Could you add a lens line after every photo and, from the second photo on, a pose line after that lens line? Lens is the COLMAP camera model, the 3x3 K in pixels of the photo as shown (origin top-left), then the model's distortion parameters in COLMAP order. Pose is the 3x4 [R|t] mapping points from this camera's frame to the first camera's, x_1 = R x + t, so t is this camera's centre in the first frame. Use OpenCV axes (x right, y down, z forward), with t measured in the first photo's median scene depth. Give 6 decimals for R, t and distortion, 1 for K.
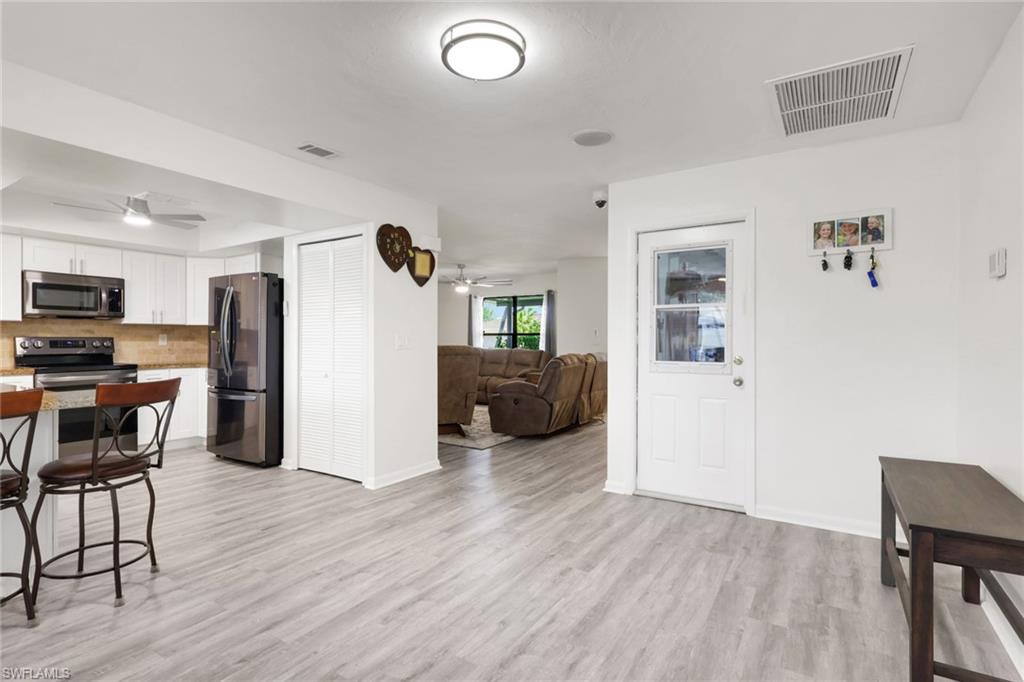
lens RADIAL K [[459.0, 0, 512.2], [0, 459.0, 345.2], [0, 0, 1]] dist [-0.029554, -0.000676]
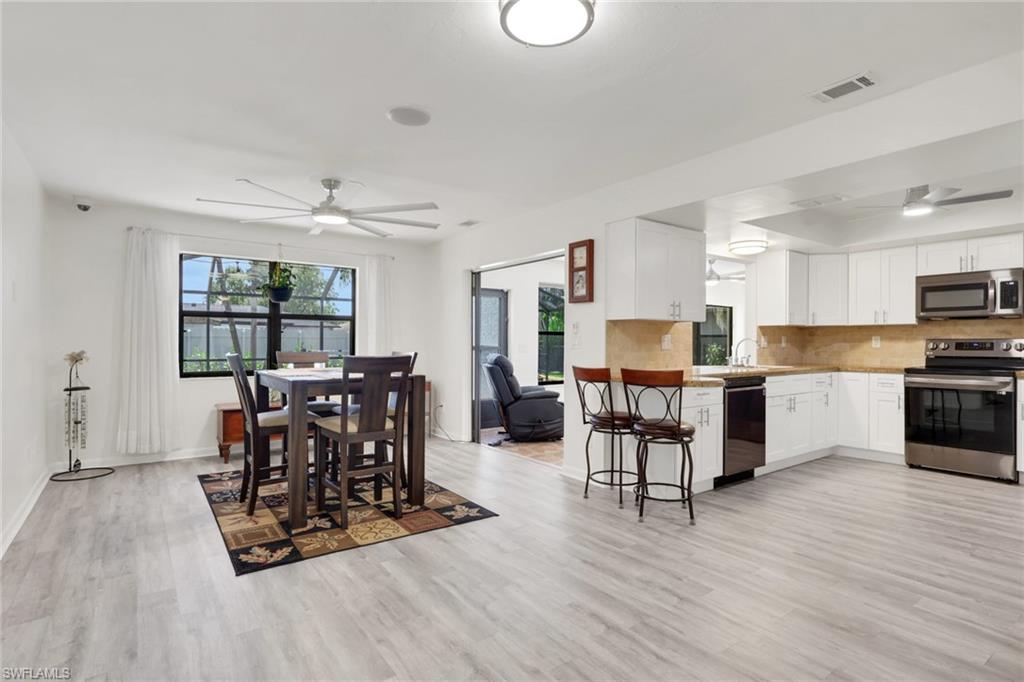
lens RADIAL K [[530.1, 0, 555.1], [0, 530.1, 348.3], [0, 0, 1]] dist [0.006594, -0.002462]
pose [[-0.307819, 0.008627, -0.951406, 0.349294], [-0.010294, 0.999870, 0.012397, -0.002774], [0.951389, 0.013610, -0.307691, 0.511636]]
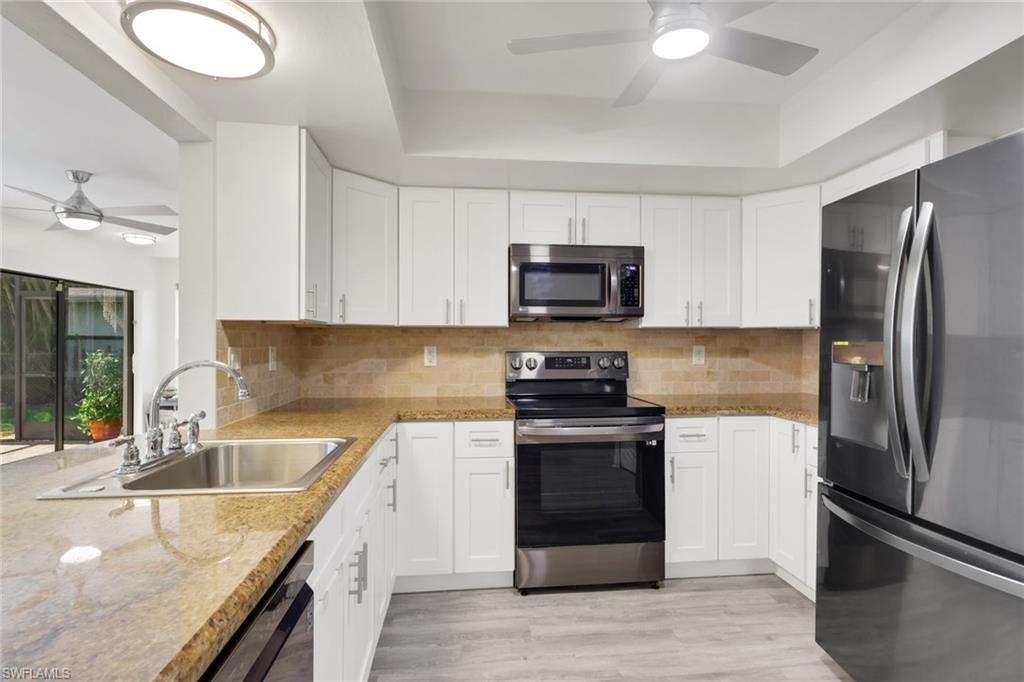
lens RADIAL K [[530.1, 0, 513.7], [0, 530.1, 343.2], [0, 0, 1]] dist [0.006594, -0.002462]
pose [[0.591112, -0.001678, -0.806588, -0.459897], [-0.009016, 0.999922, -0.008688, -0.023028], [0.806539, 0.012407, 0.591051, 0.516203]]
